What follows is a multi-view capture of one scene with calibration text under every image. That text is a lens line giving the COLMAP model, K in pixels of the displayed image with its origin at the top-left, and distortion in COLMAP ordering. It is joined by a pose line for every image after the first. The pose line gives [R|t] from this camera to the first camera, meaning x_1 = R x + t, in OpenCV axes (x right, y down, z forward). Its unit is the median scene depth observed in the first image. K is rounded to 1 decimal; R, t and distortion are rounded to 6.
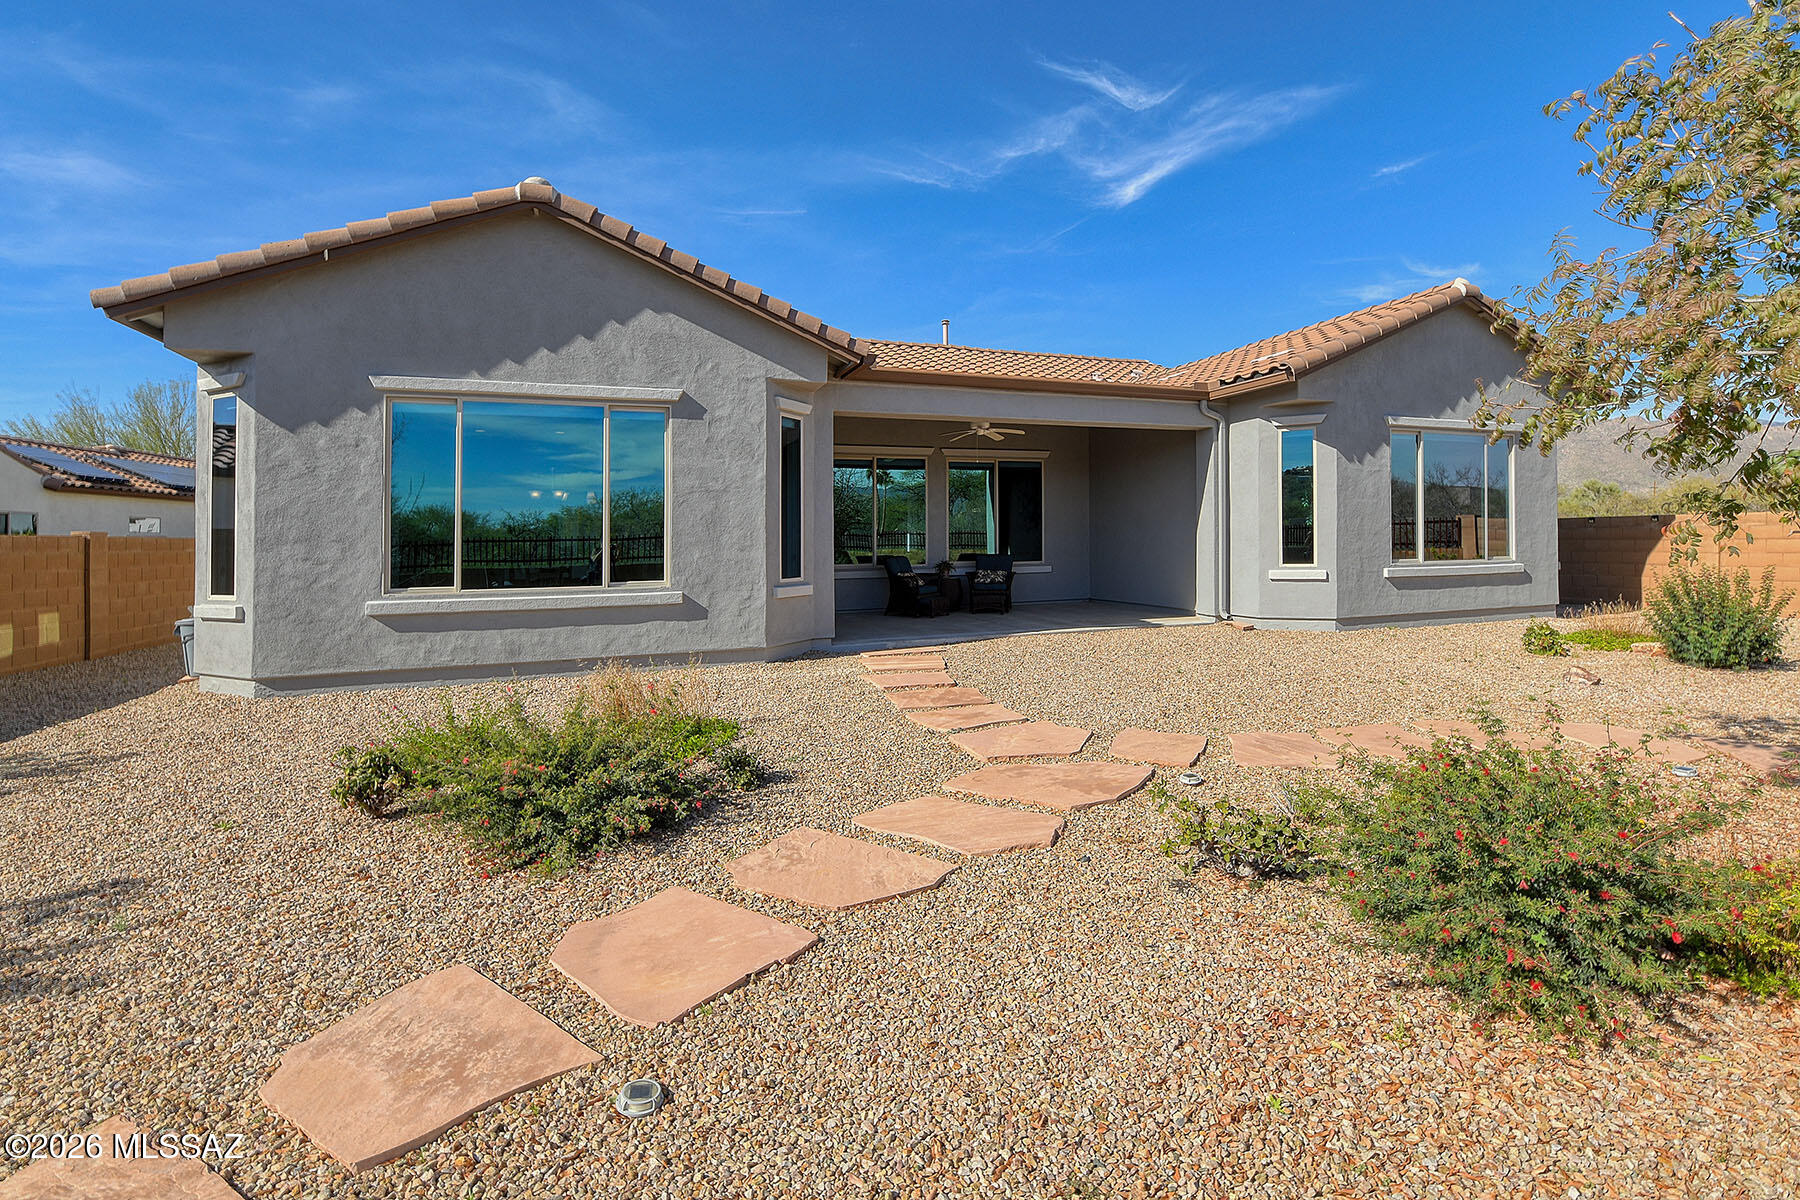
lens RADIAL K [[817.1, 0, 901.4], [0, 817.1, 562.8], [0, 0, 1]] dist [-0.014637, -0.000824]
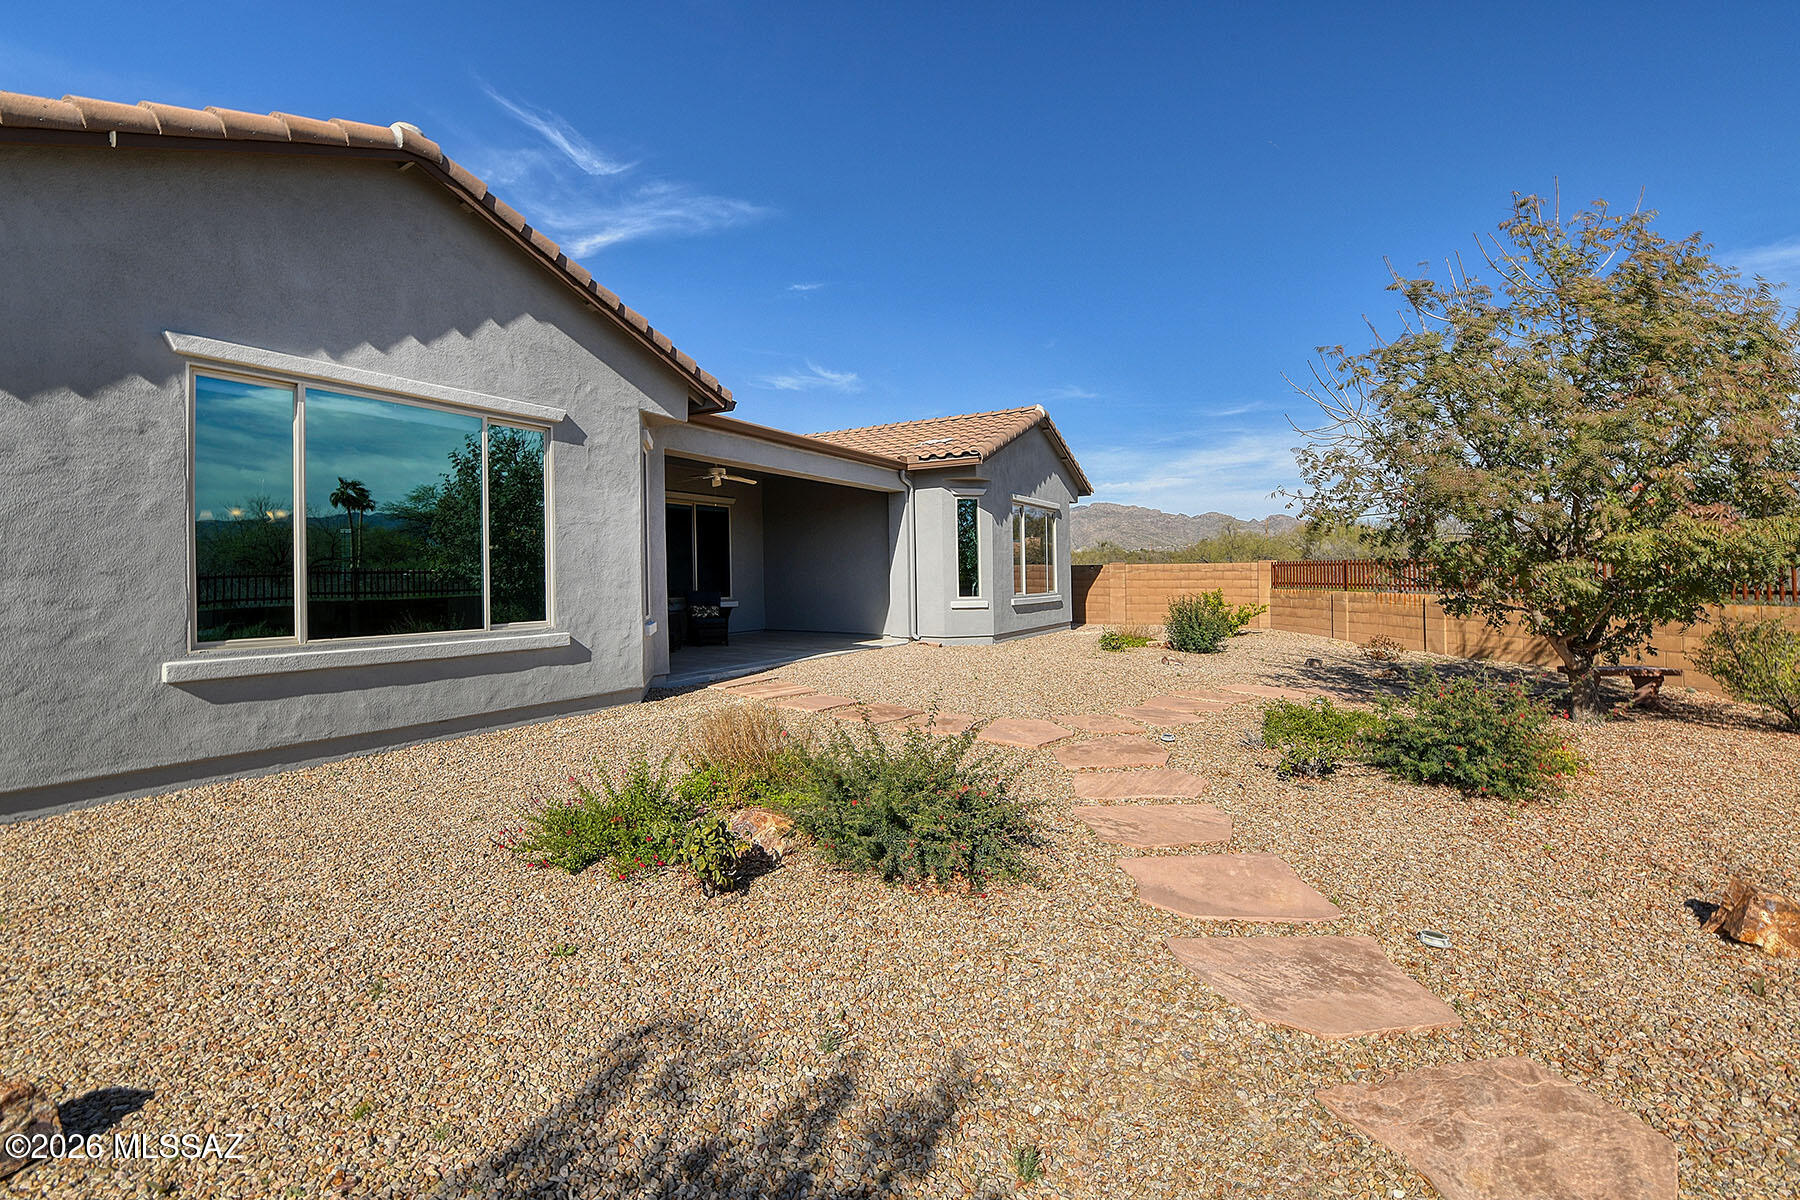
lens RADIAL K [[732.2, 0, 900.0], [0, 732.2, 600.0], [0, 0, 1]] dist [-0.000501, -0.010112]
pose [[0.790799, -0.011316, 0.611972, -0.482939], [0.009542, 0.999935, 0.006160, -0.002330], [-0.612002, 0.000969, 0.790856, 0.127712]]
